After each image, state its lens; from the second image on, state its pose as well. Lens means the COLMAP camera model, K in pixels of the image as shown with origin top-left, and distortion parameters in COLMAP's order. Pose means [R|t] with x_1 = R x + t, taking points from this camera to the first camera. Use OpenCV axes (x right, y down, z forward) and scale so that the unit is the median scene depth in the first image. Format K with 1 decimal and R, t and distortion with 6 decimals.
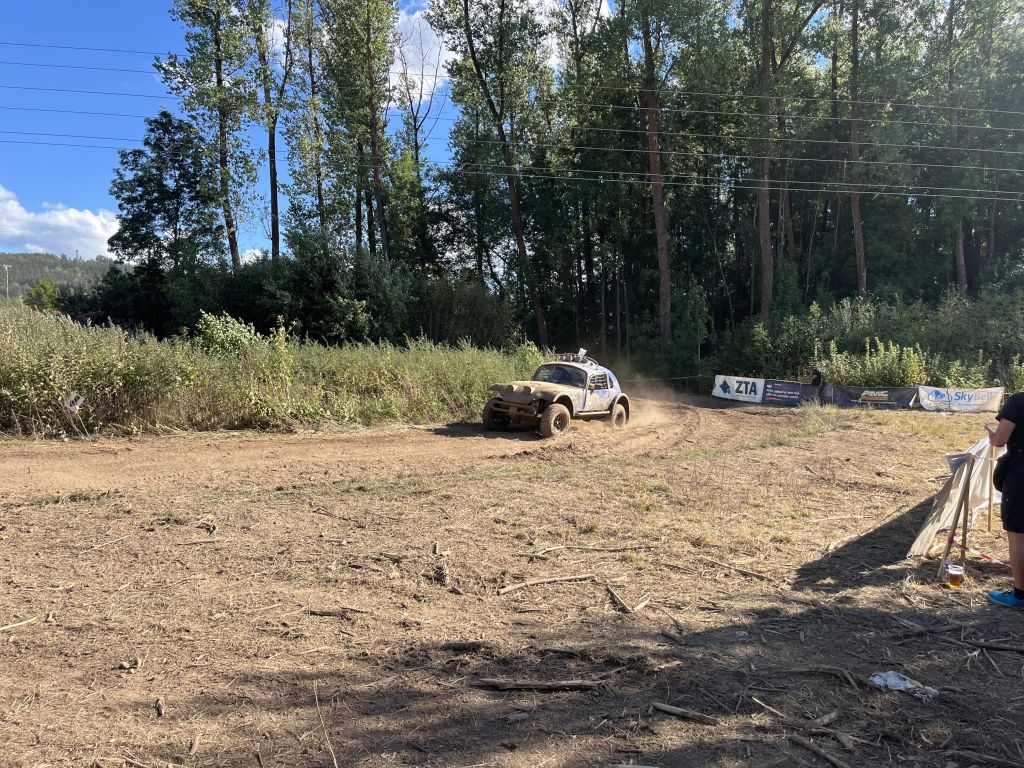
lens RADIAL K [[771.8, 0, 506.4], [0, 771.8, 384.1], [0, 0, 1]] dist [0.055996, -0.077087]
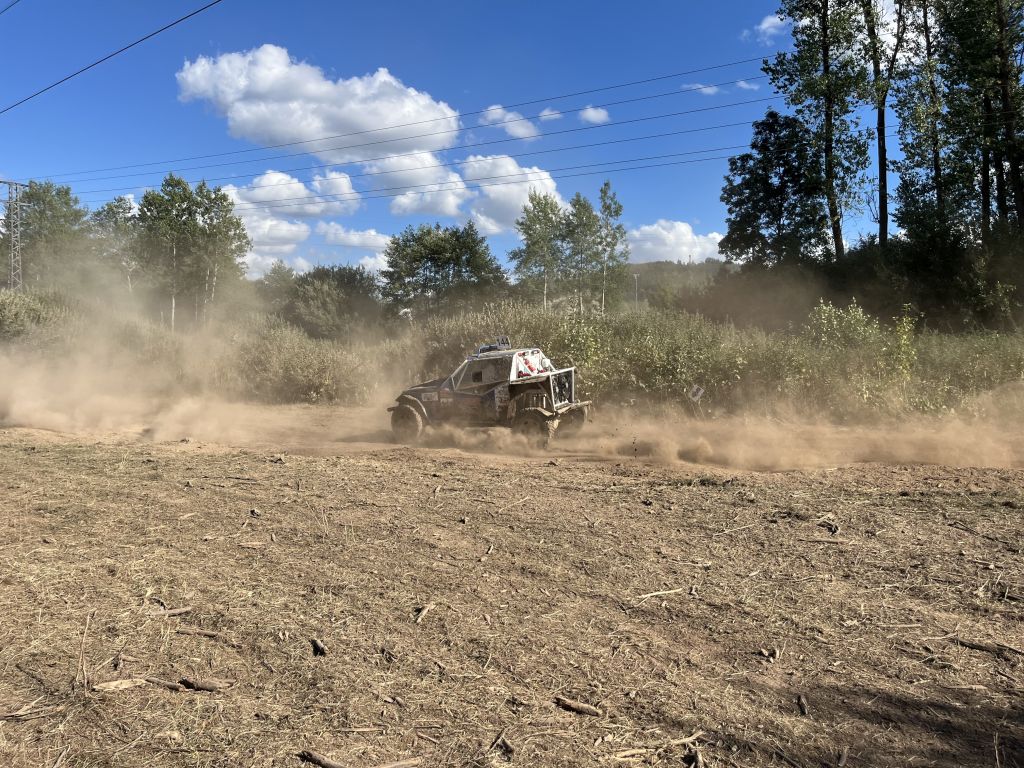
lens RADIAL K [[771.8, 0, 507.5], [0, 771.8, 381.6], [0, 0, 1]] dist [0.055996, -0.077087]
pose [[0.743444, 0.009586, -0.668730, -0.007432], [-0.004509, 0.999946, 0.009320, -0.001401], [0.668783, -0.003913, 0.743447, -0.000110]]
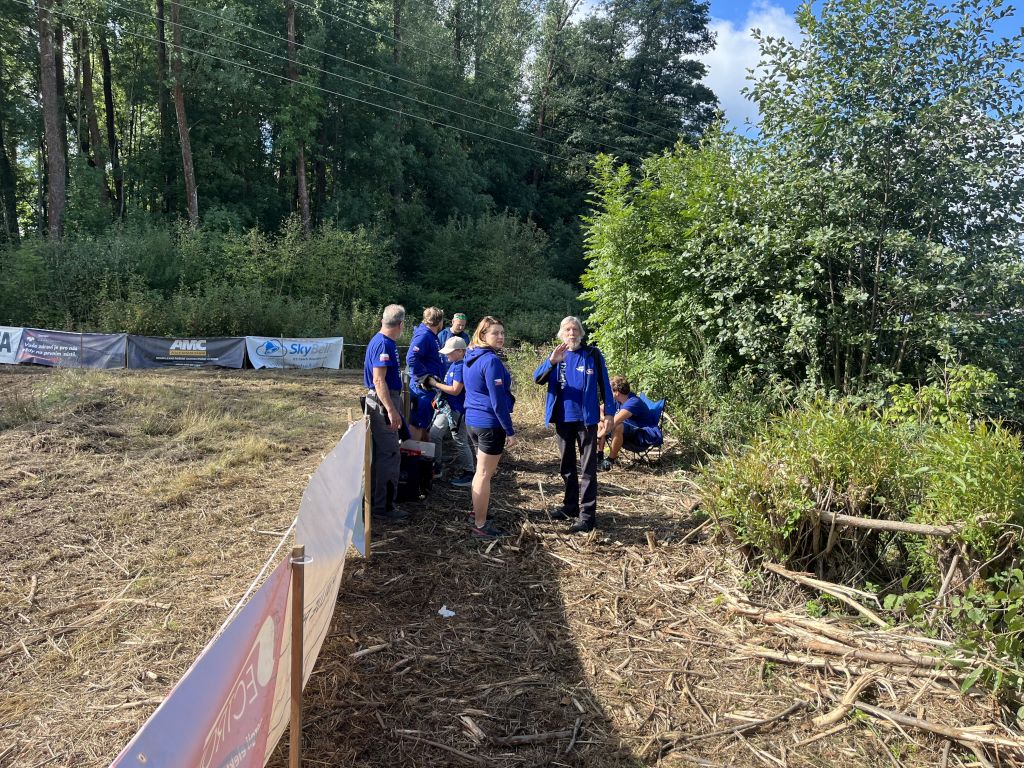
lens RADIAL K [[771.8, 0, 512.9], [0, 771.8, 384.3], [0, 0, 1]] dist [0.055996, -0.077087]
pose [[0.720518, -0.050955, 0.691562, 0.142752], [0.004684, 0.997631, 0.068627, -0.001534], [-0.693421, -0.046208, 0.719050, 0.204976]]
